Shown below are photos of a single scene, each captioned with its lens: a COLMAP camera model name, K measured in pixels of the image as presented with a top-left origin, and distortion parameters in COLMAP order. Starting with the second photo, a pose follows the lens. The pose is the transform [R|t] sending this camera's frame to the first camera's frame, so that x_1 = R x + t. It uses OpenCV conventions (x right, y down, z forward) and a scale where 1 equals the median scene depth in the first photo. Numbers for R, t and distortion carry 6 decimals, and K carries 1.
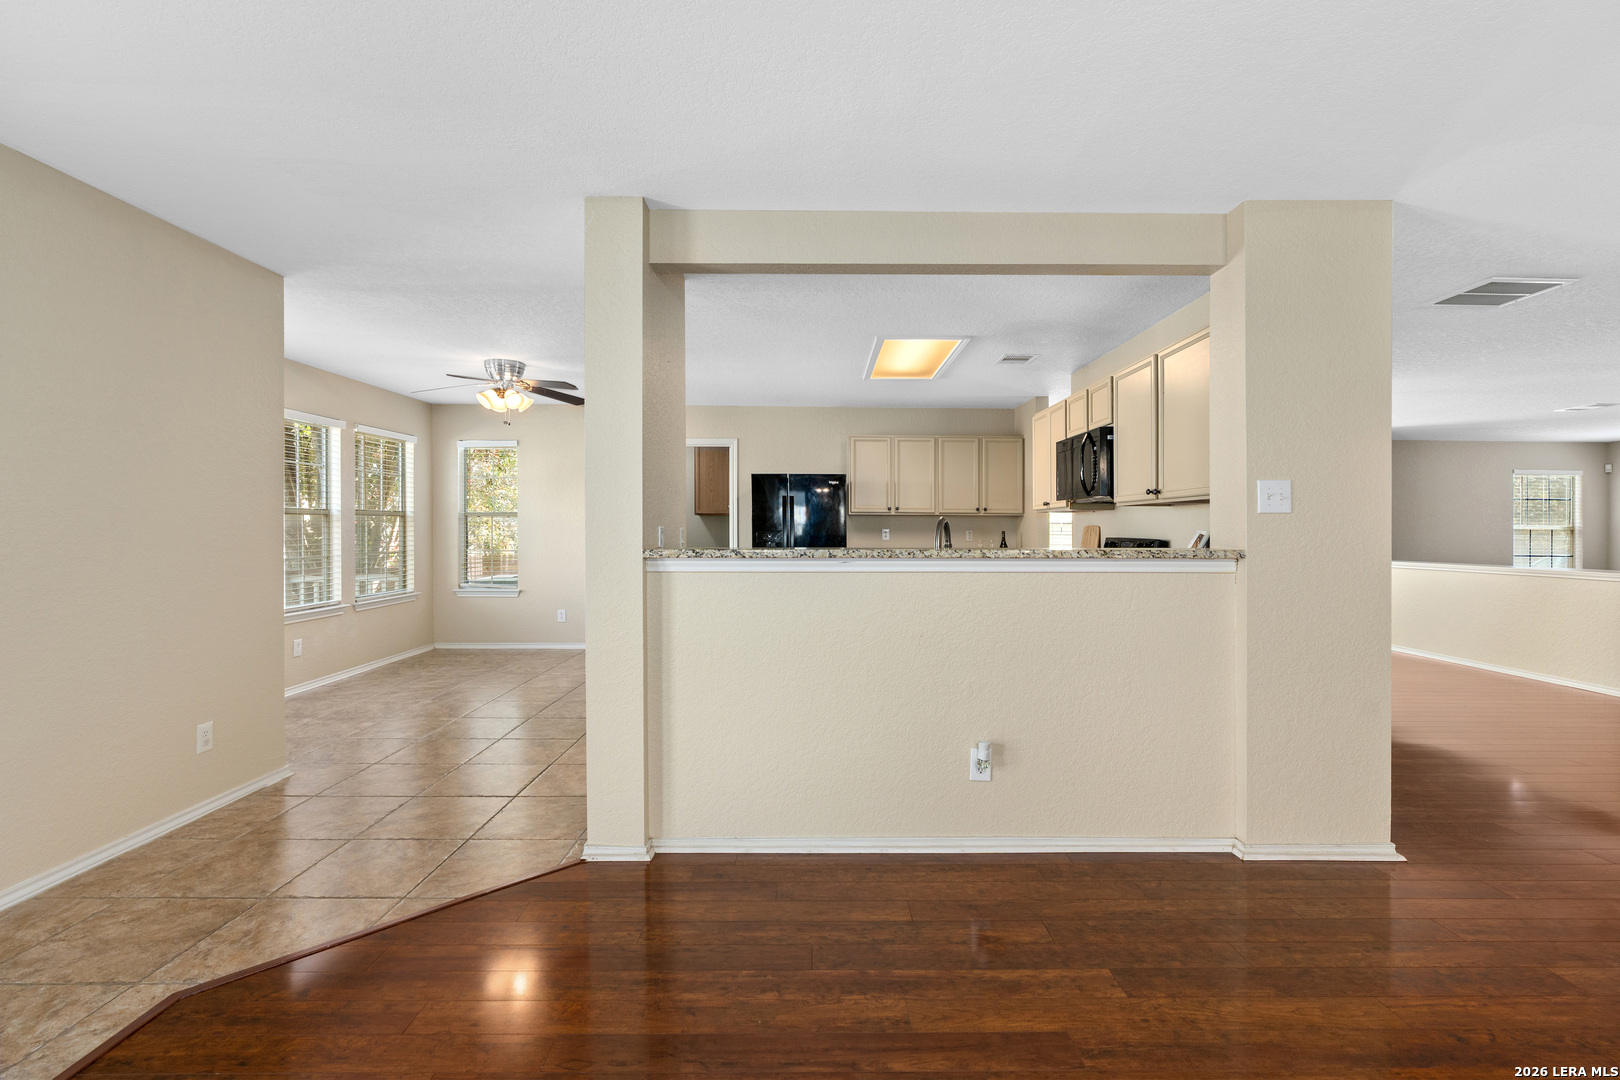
lens RADIAL K [[730.6, 0, 819.5], [0, 730.6, 522.5], [0, 0, 1]] dist [-0.005403, 0.001199]
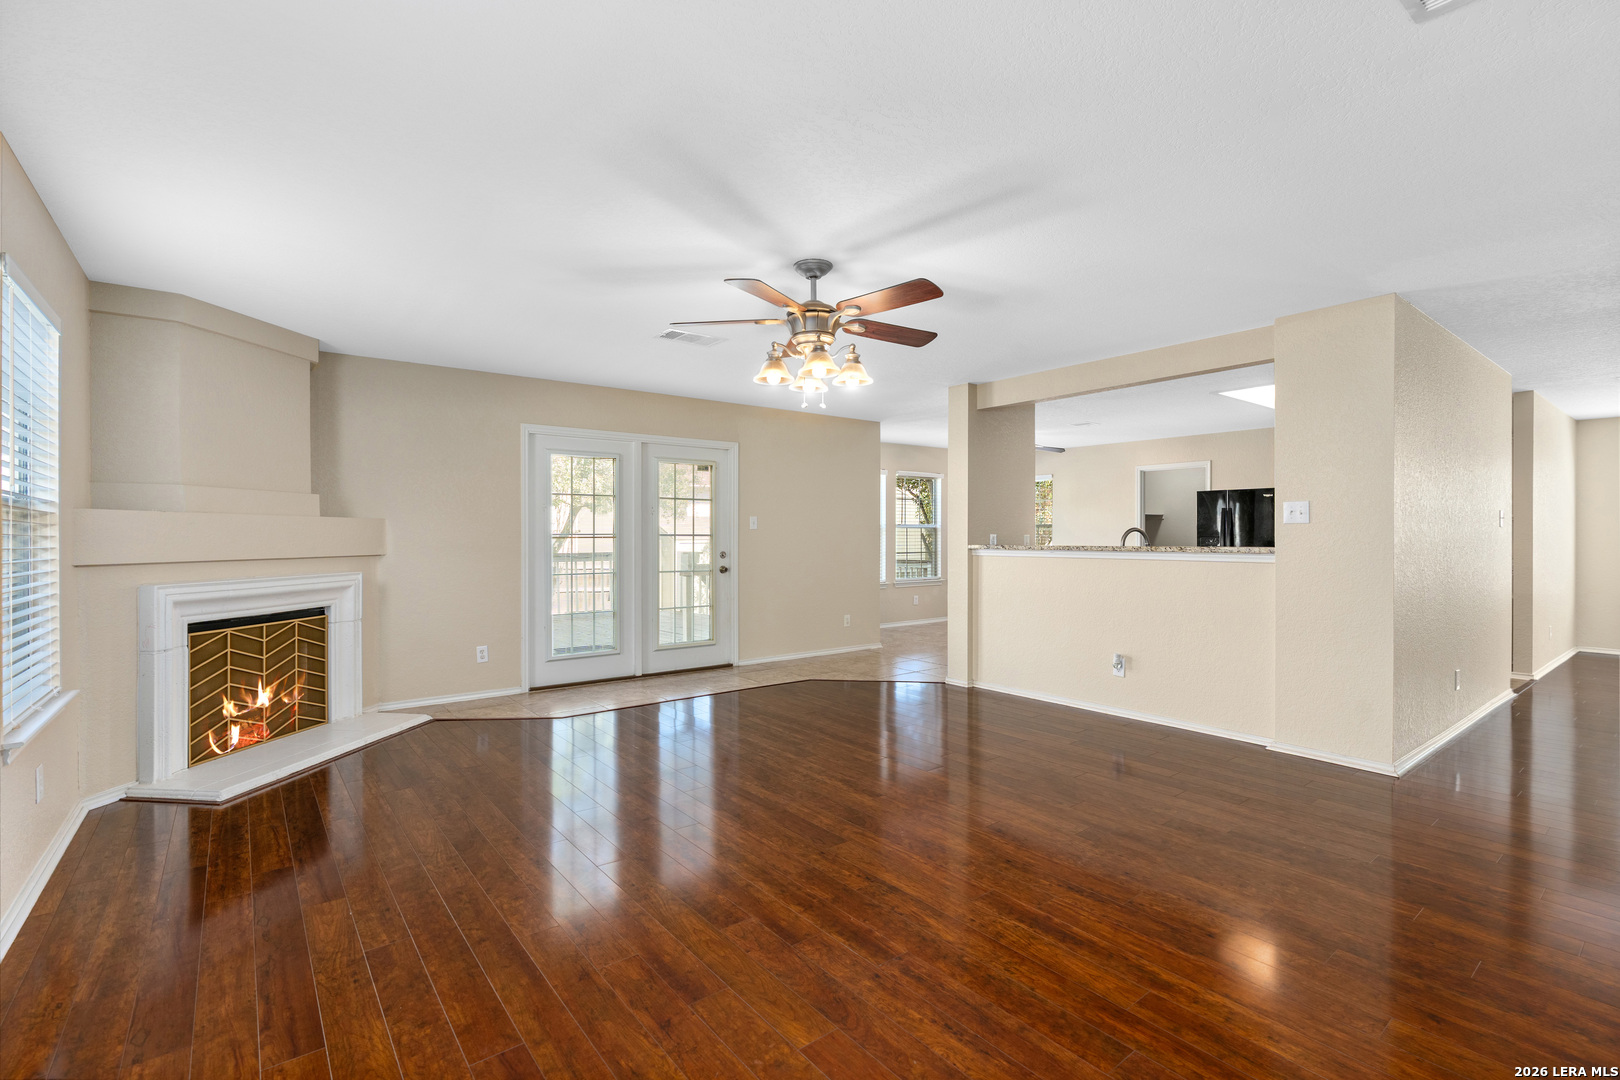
lens RADIAL K [[730.6, 0, 819.0], [0, 730.6, 527.6], [0, 0, 1]] dist [-0.005403, 0.001199]
pose [[0.613956, -0.014363, -0.789210, 0.790454], [0.011847, 0.999889, -0.008981, -0.001203], [0.789251, -0.003836, 0.614058, -0.448045]]
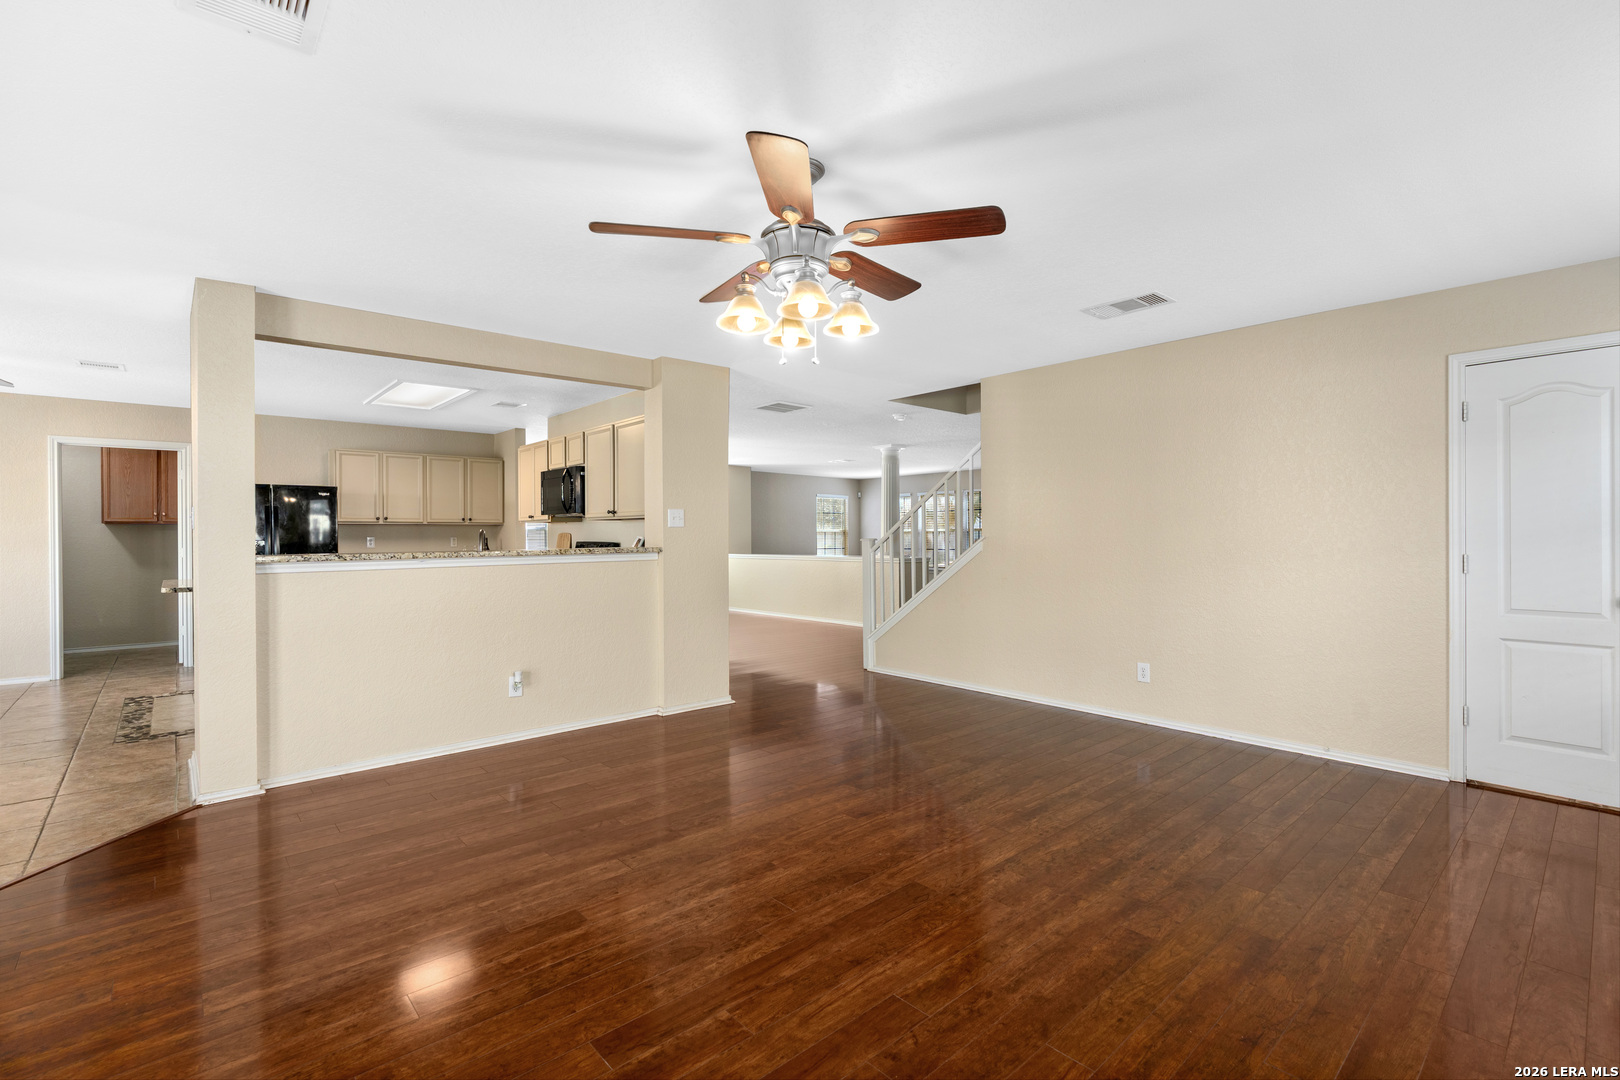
lens RADIAL K [[730.6, 0, 806.0], [0, 730.6, 534.6], [0, 0, 1]] dist [-0.005403, 0.001199]
pose [[0.755178, -0.010552, 0.655435, -0.225099], [0.003115, 0.999917, 0.012509, -0.010242], [-0.655512, -0.007405, 0.755148, -0.403796]]
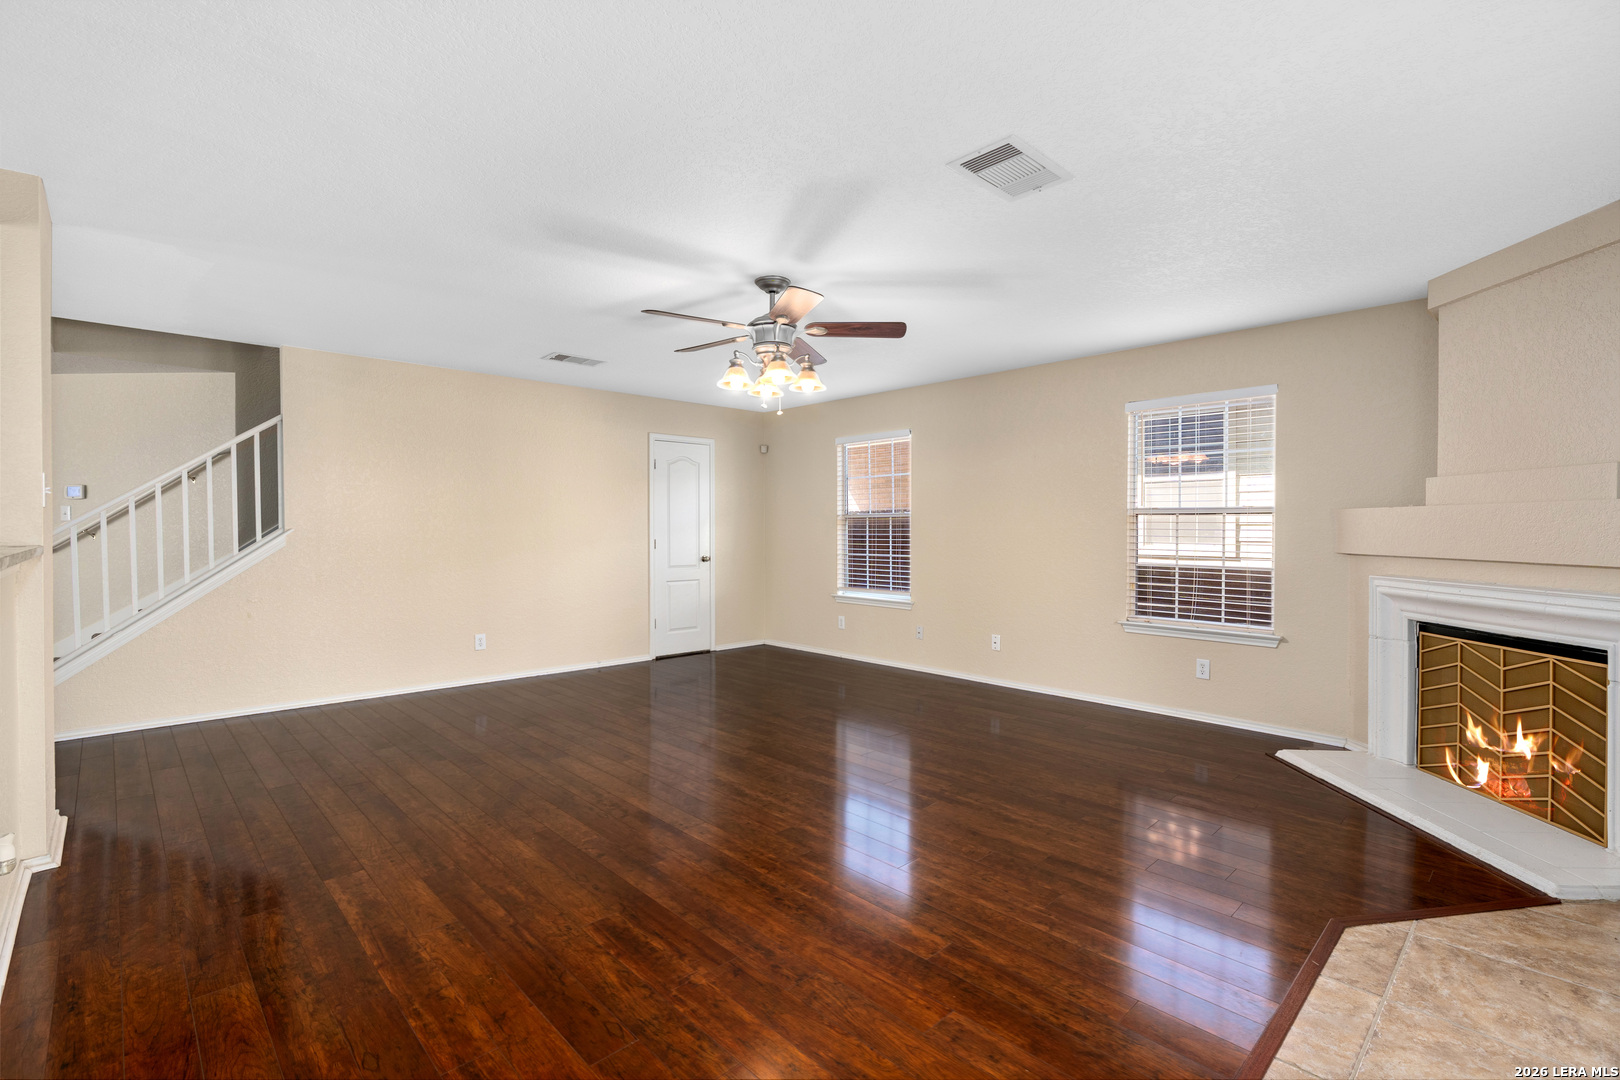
lens RADIAL K [[730.6, 0, 817.9], [0, 730.6, 536.1], [0, 0, 1]] dist [-0.005403, 0.001199]
pose [[-0.690208, -0.014624, 0.723464, -0.518589], [-0.014918, 0.999871, 0.005979, 0.003746], [-0.723458, -0.006666, -0.690337, 0.606940]]
